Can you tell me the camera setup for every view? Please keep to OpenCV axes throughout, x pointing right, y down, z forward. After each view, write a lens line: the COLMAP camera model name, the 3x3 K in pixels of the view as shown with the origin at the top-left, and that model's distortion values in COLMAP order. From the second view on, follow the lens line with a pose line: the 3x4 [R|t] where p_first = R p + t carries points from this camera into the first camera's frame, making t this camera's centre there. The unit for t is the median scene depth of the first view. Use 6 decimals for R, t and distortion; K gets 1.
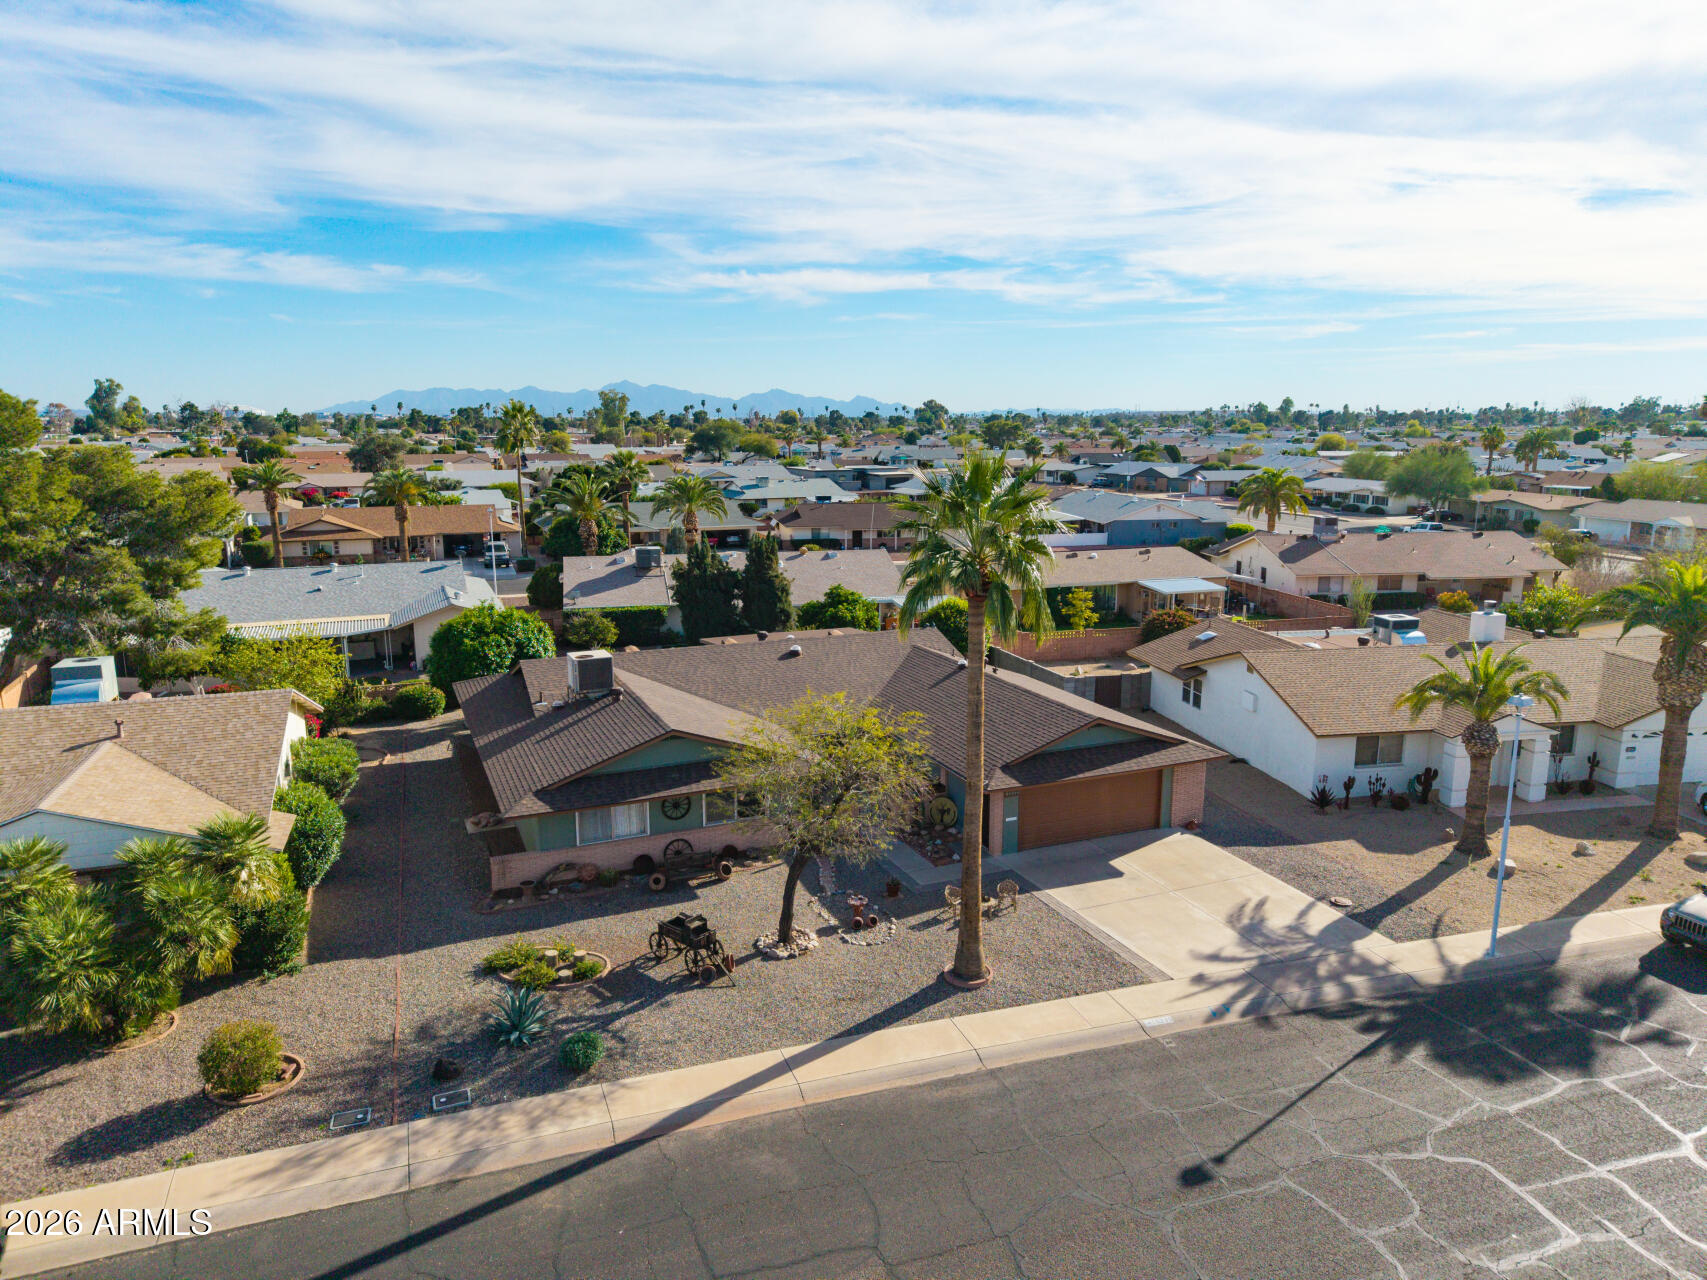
lens RADIAL K [[1143.7, 0, 841.7], [0, 1143.7, 616.0], [0, 0, 1]] dist [0.022764, -0.018607]
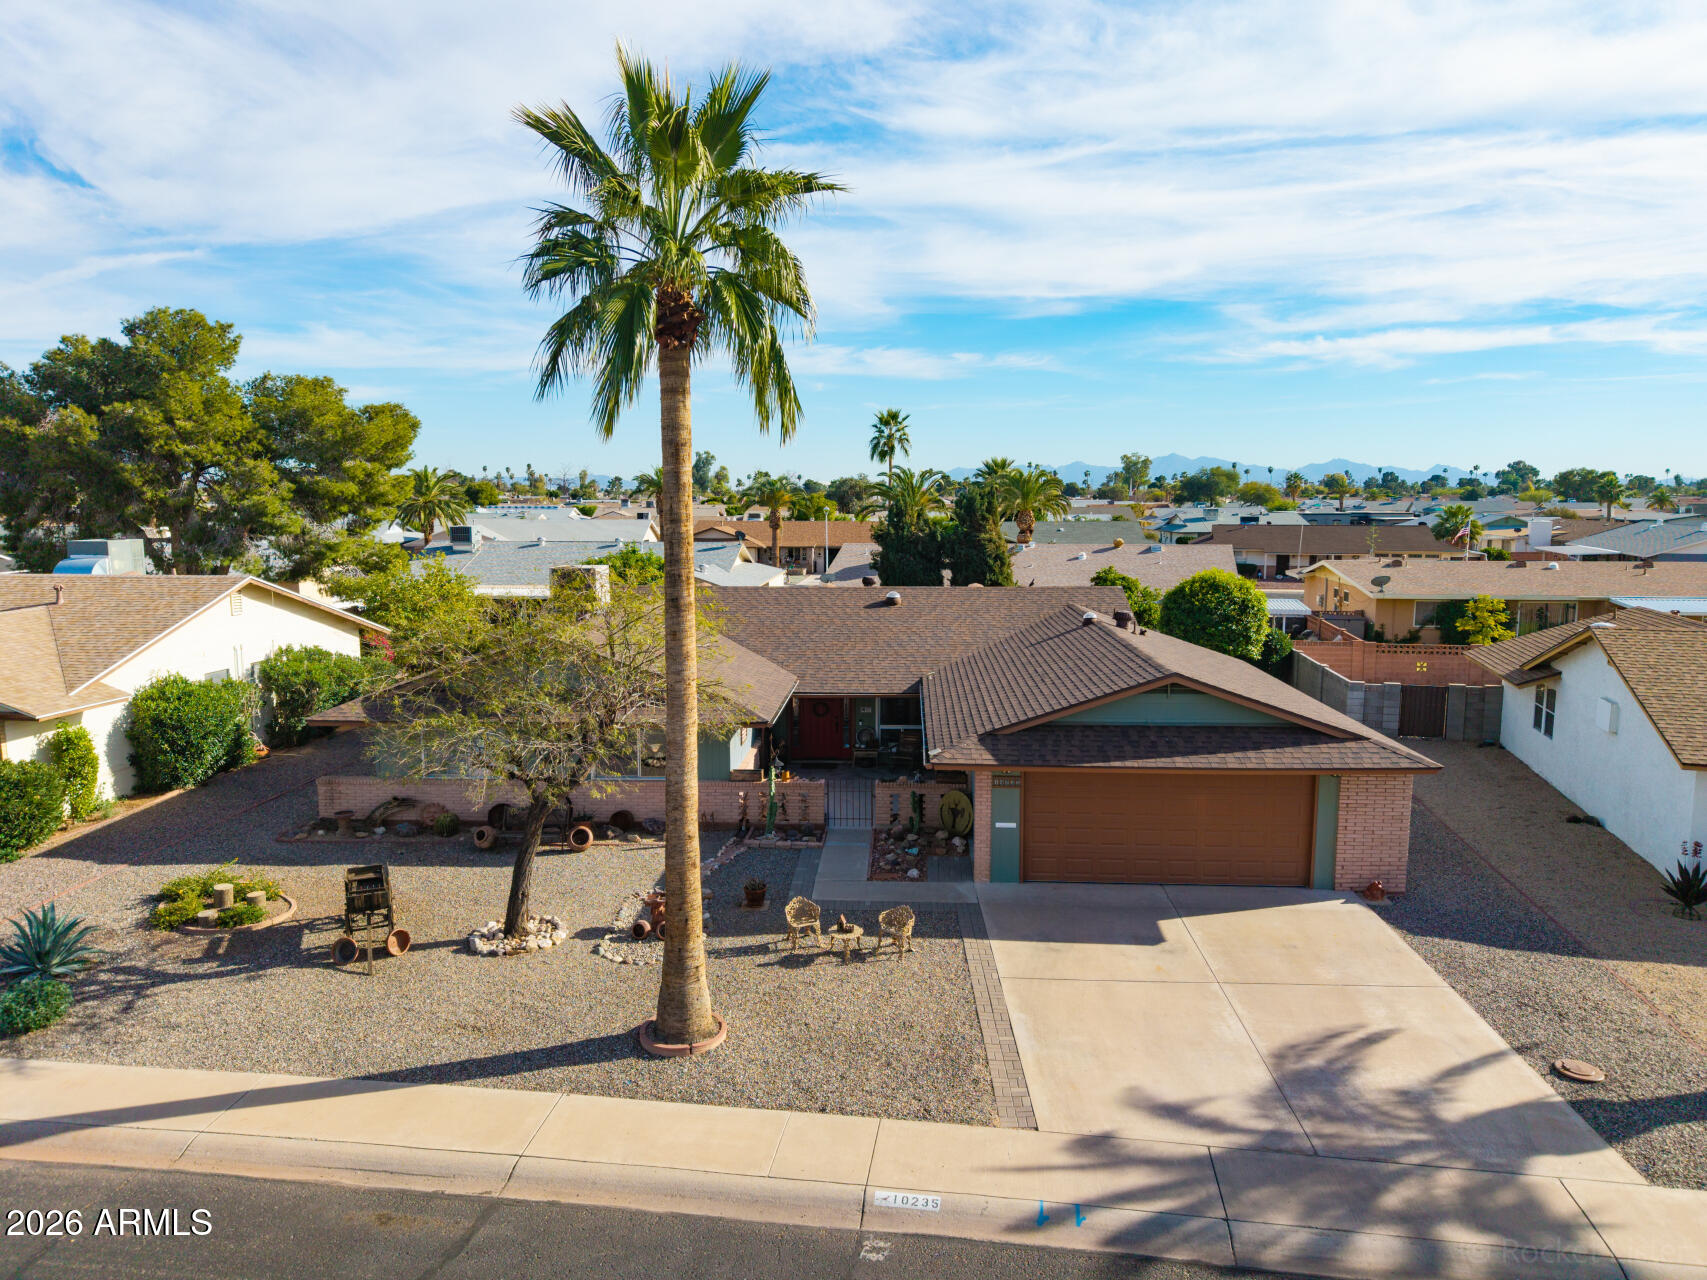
lens RADIAL K [[1143.7, 0, 843.2], [0, 1143.7, 637.0], [0, 0, 1]] dist [0.022764, -0.018607]
pose [[0.896101, 0.056432, -0.440247, 0.358733], [-0.076012, 0.996743, -0.026953, 0.107905], [0.437292, 0.057617, 0.897472, 0.438204]]
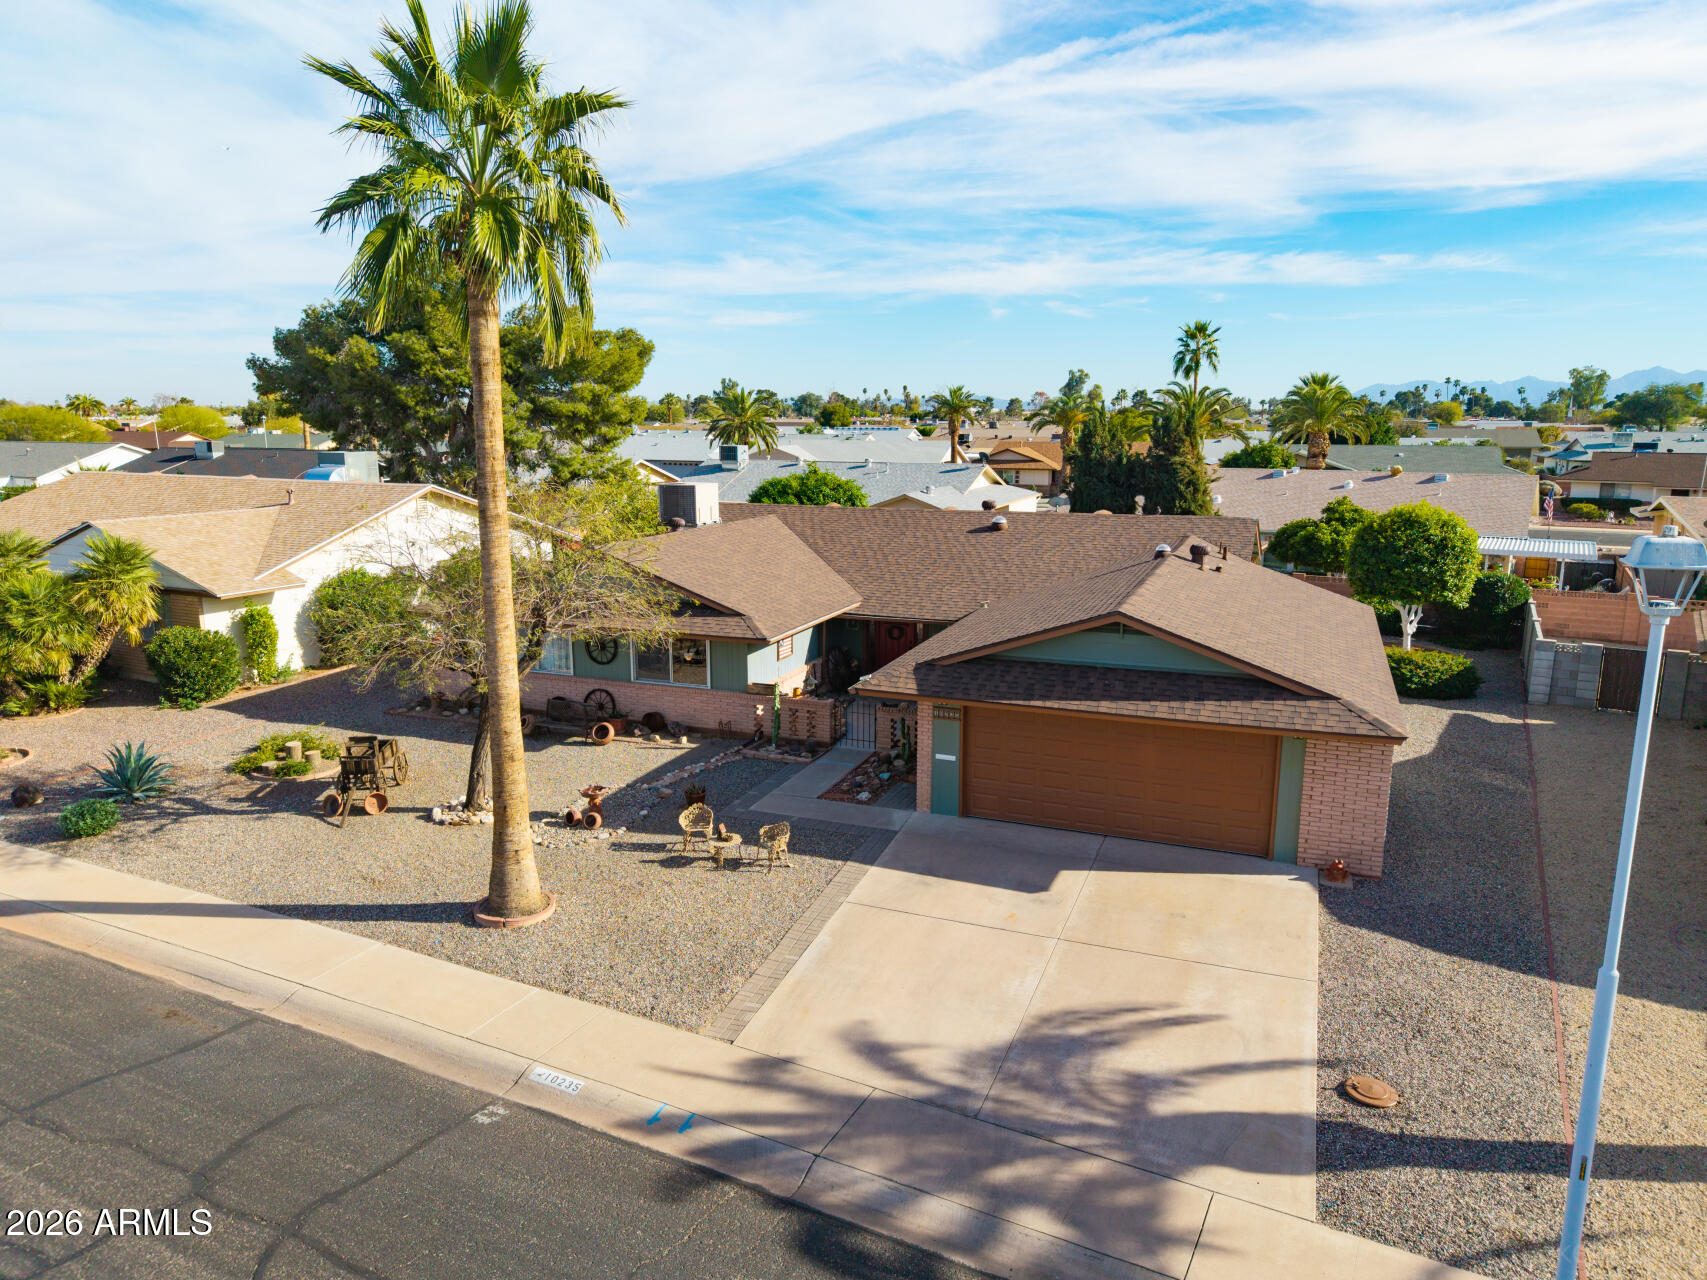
lens RADIAL K [[1143.7, 0, 843.3], [0, 1143.7, 633.0], [0, 0, 1]] dist [0.022764, -0.018607]
pose [[0.706700, 0.136311, -0.694258, 0.553432], [-0.122876, 0.990000, 0.069300, 0.084571], [0.696761, 0.036333, 0.716382, 0.573455]]
